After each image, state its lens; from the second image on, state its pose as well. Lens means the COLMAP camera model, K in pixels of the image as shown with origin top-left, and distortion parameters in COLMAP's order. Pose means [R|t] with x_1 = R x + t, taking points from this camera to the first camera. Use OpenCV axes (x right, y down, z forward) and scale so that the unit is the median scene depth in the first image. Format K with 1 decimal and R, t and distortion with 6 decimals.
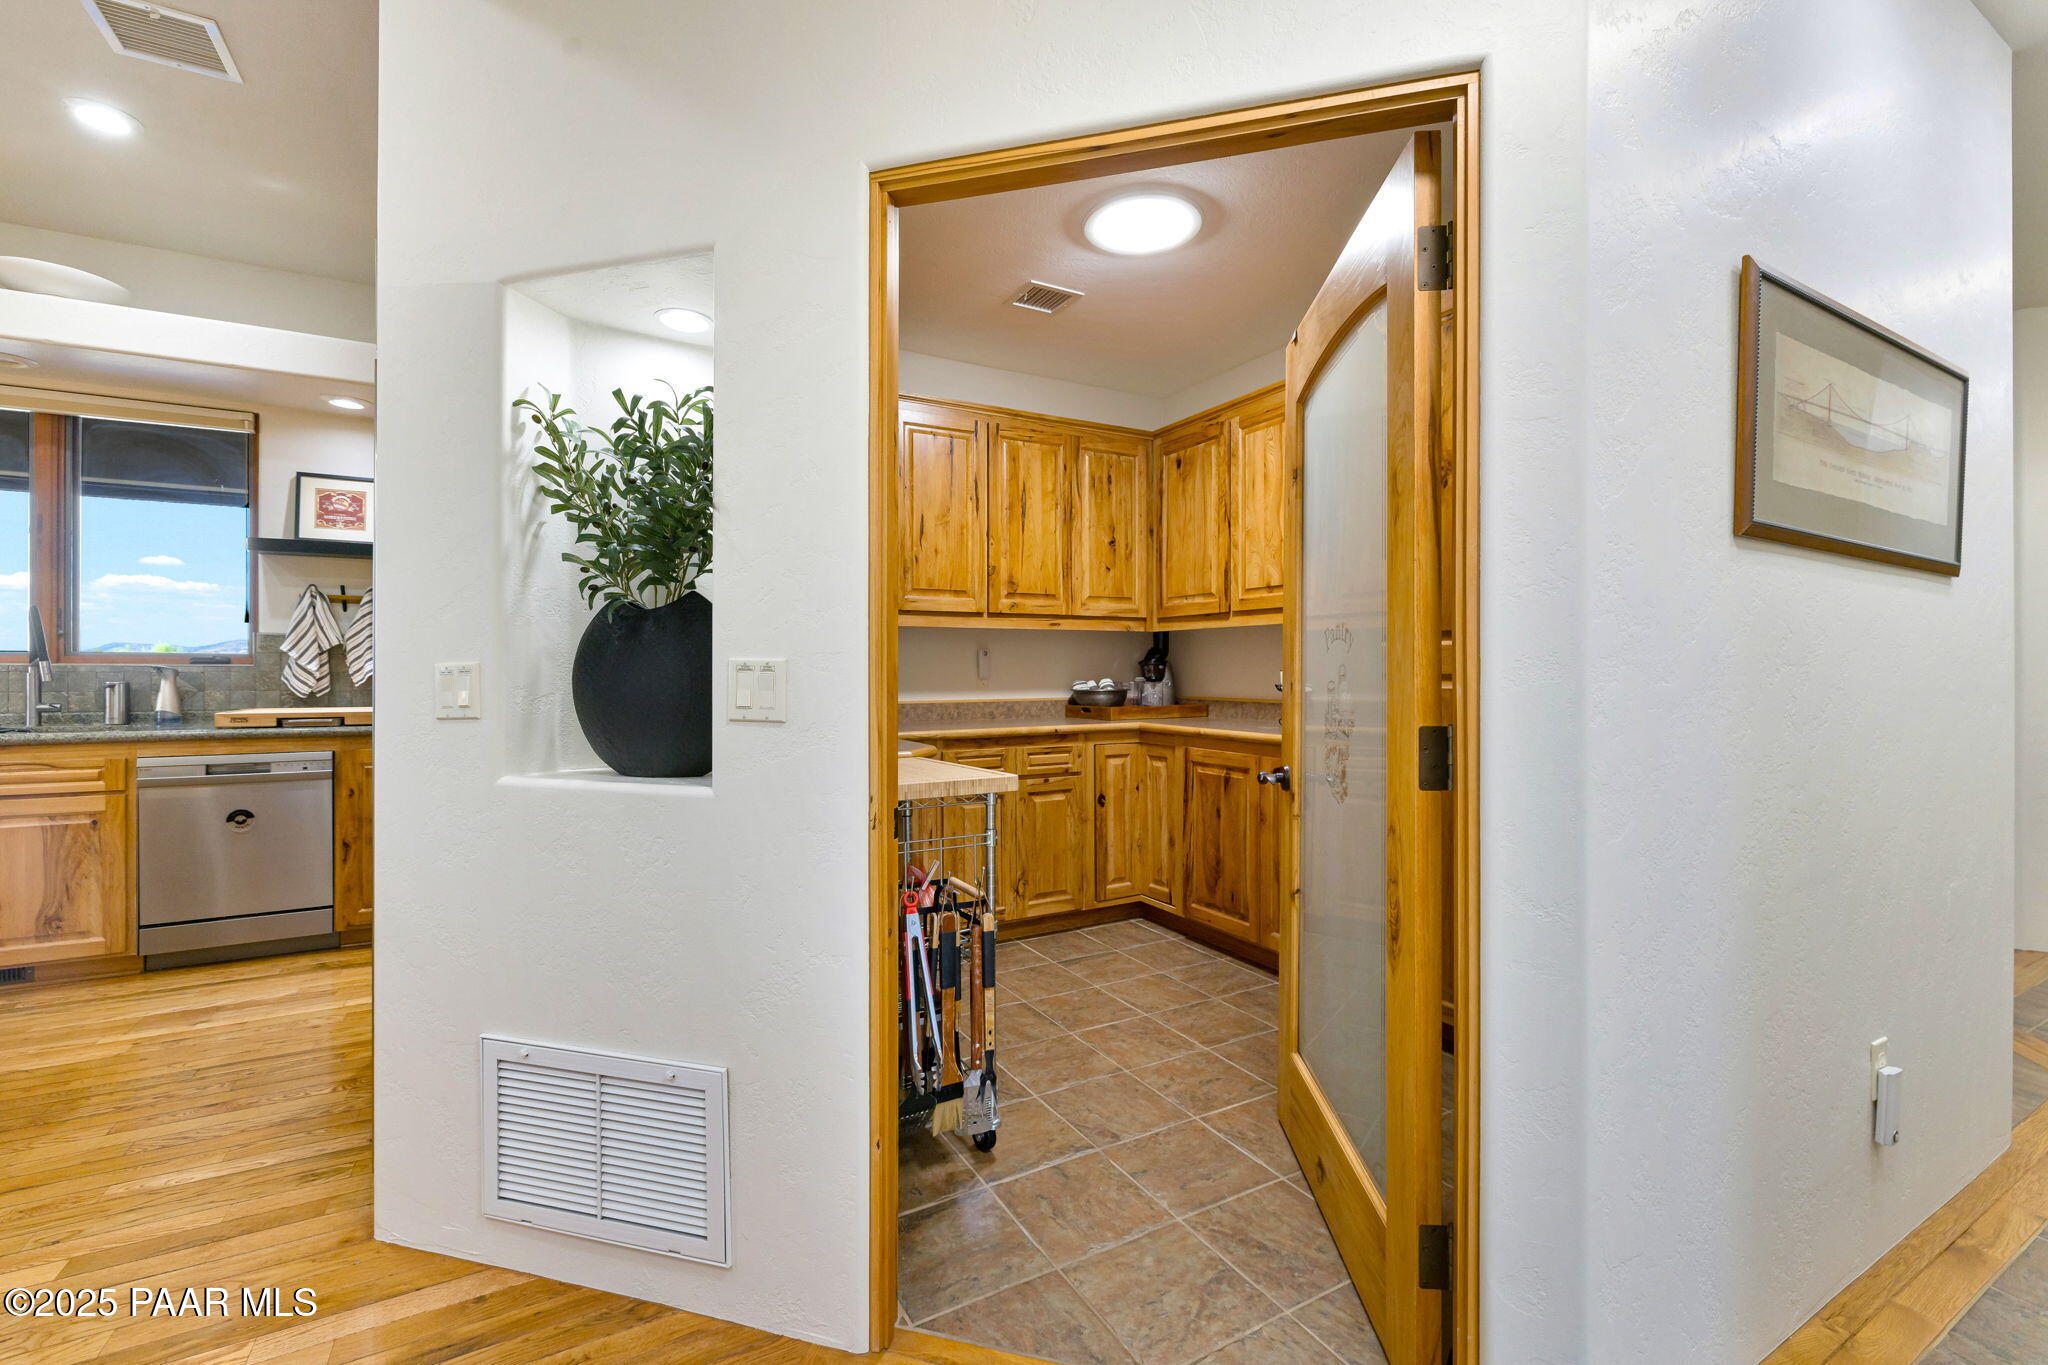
lens RADIAL K [[866.8, 0, 1007.3], [0, 866.8, 675.1], [0, 0, 1]] dist [-0.001441, -0.000914]
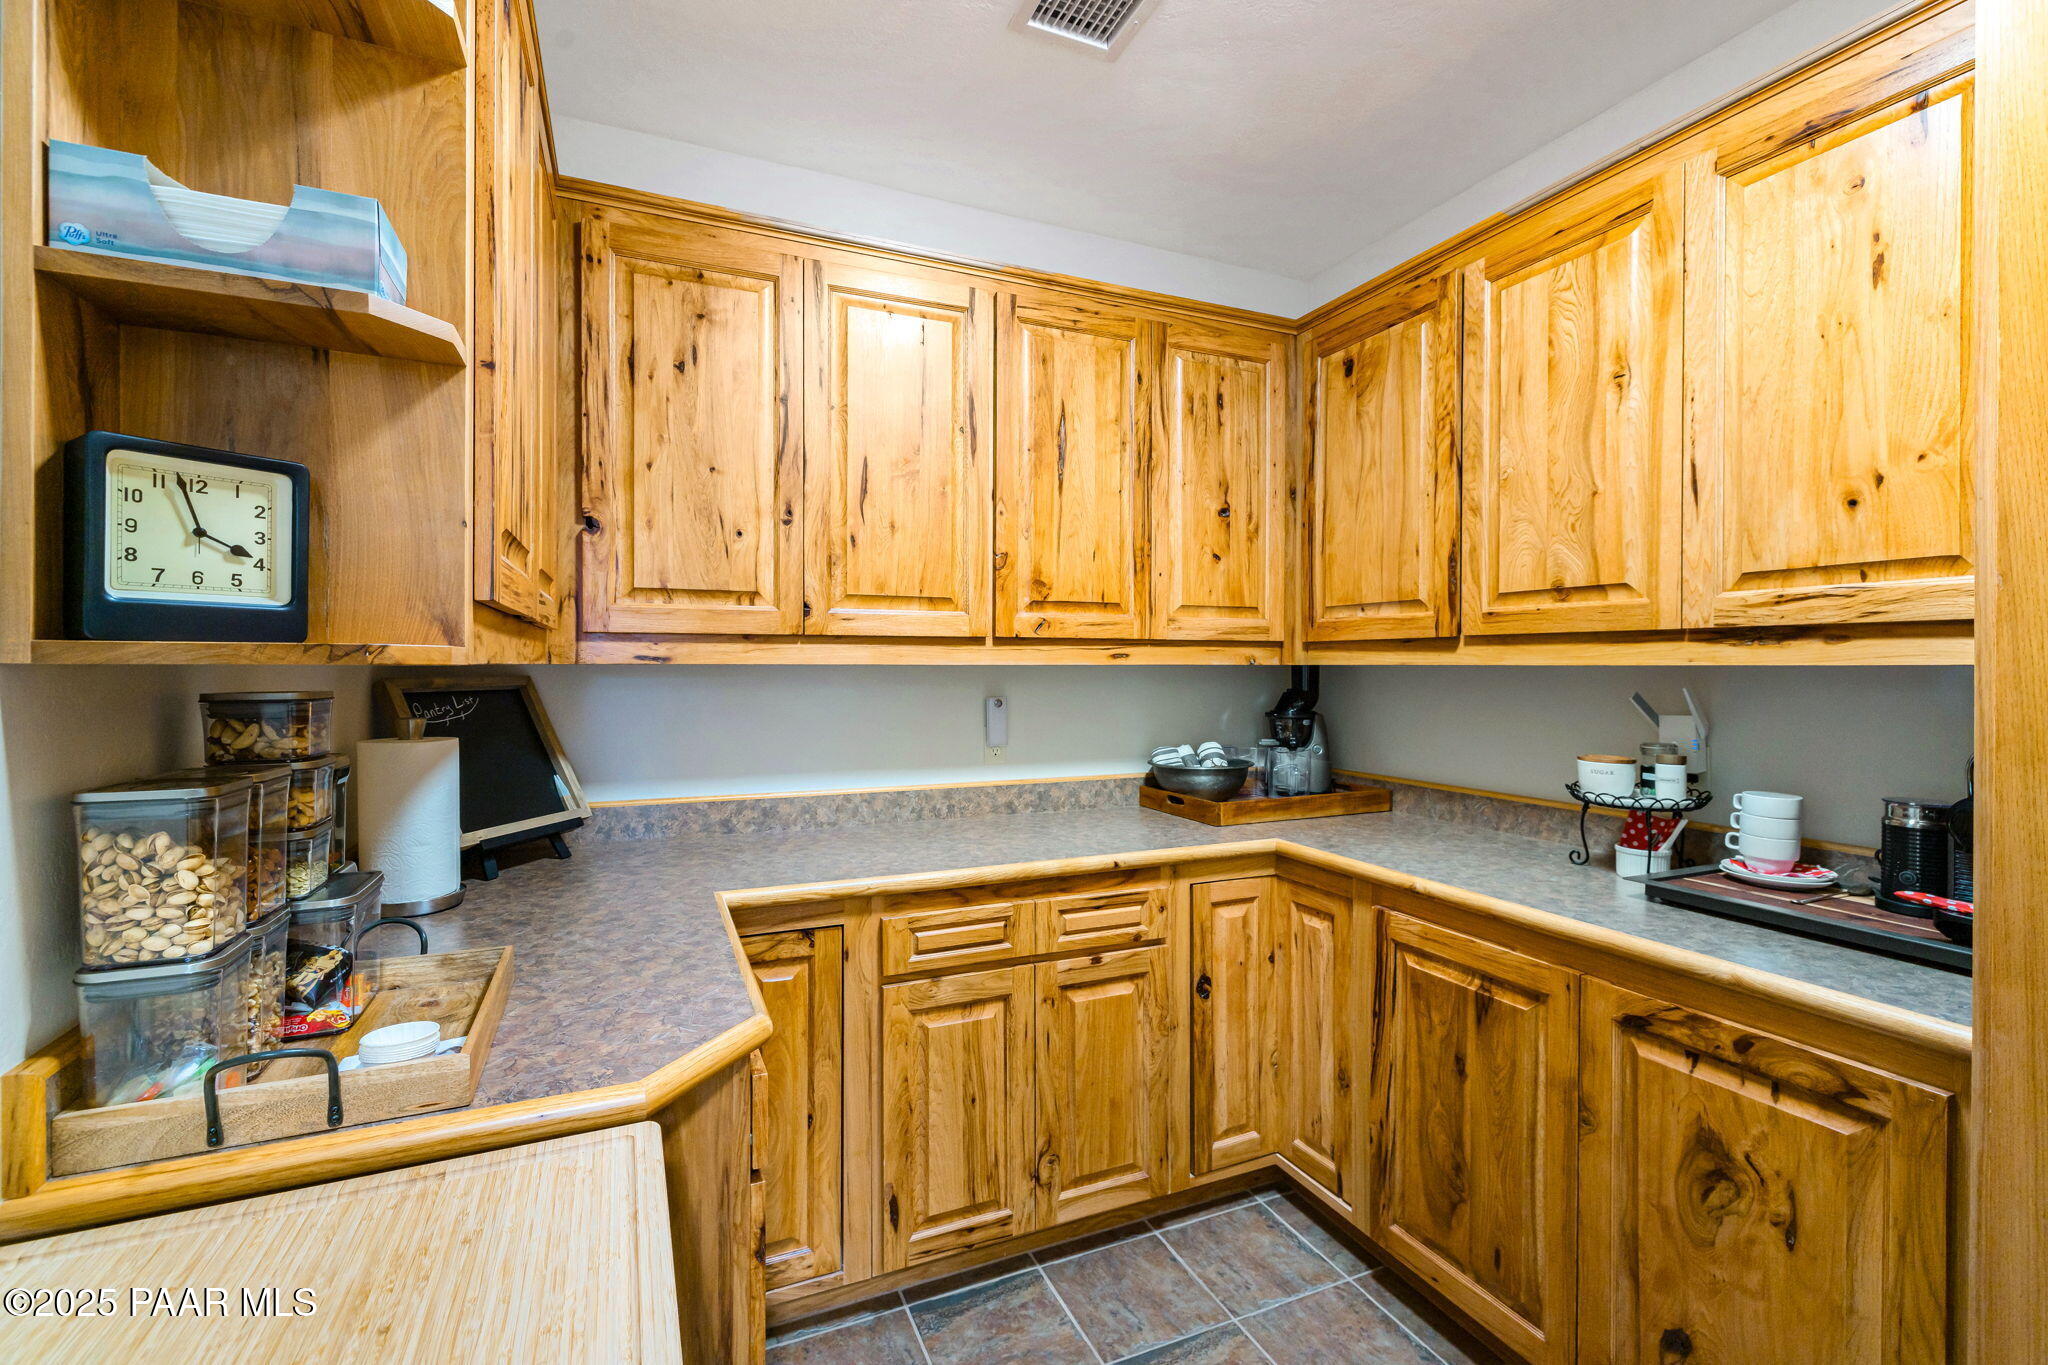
lens RADIAL K [[866.8, 0, 954.2], [0, 866.8, 649.3], [0, 0, 1]] dist [-0.001441, -0.000914]
pose [[0.987111, 0.007501, -0.159861, 0.040170], [-0.011765, 0.999599, -0.025744, -0.048469], [0.159603, 0.027293, 0.986804, 0.438680]]
